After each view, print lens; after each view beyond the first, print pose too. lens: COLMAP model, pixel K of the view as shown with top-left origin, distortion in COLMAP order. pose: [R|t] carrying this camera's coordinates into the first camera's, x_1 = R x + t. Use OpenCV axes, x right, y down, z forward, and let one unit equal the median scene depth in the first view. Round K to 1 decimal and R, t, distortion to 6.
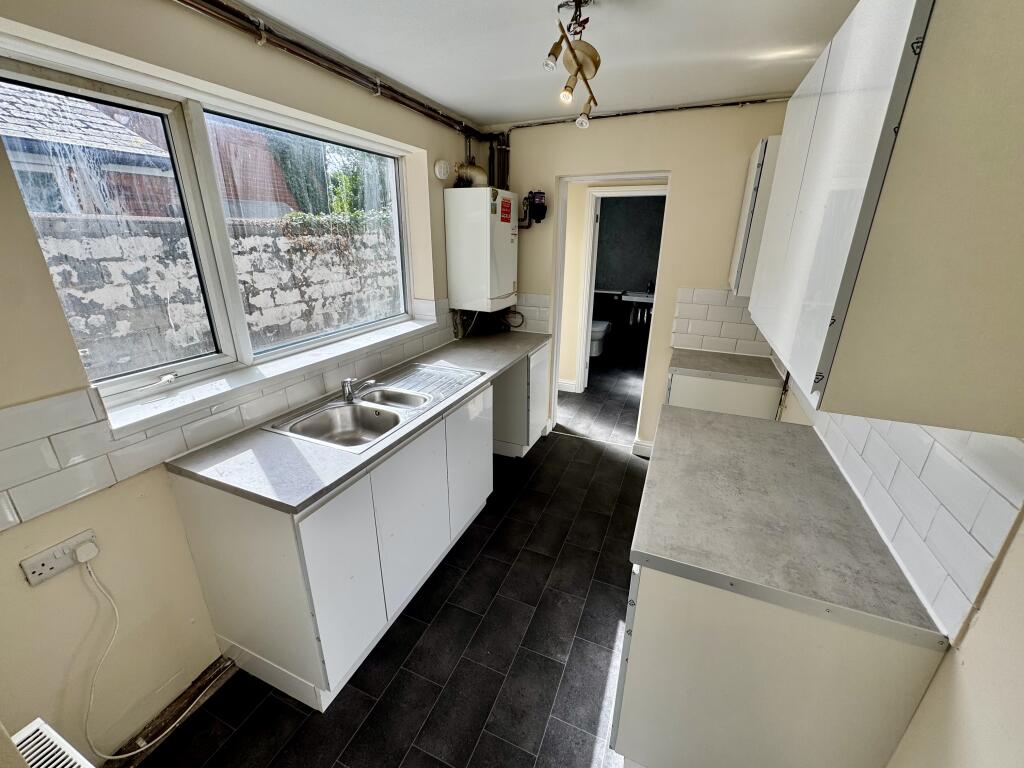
lens RADIAL K [[409.3, 0, 515.9], [0, 409.3, 383.3], [0, 0, 1]] dist [-0.000954, 0.000039]
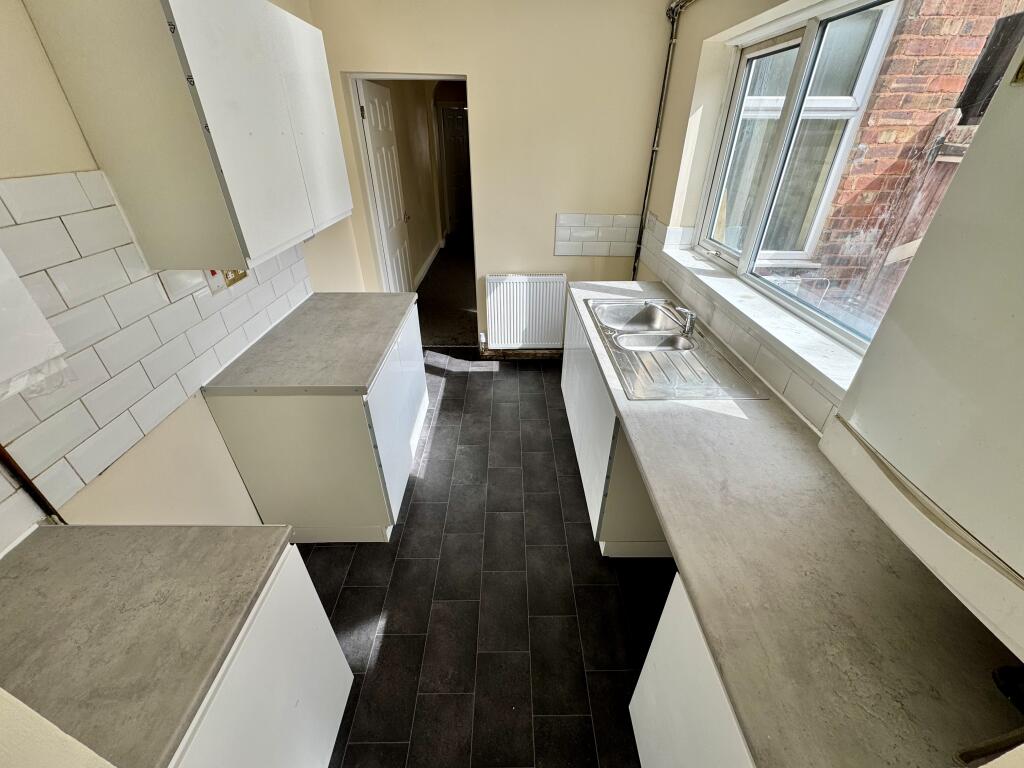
lens RADIAL K [[409.3, 0, 517.2], [0, 409.3, 381.6], [0, 0, 1]] dist [-0.000954, 0.000039]
pose [[-0.914165, 0.201864, -0.351501, 0.422087], [-0.146909, 0.643210, 0.751464, -0.695334], [0.377782, 0.738601, -0.558345, 1.801366]]
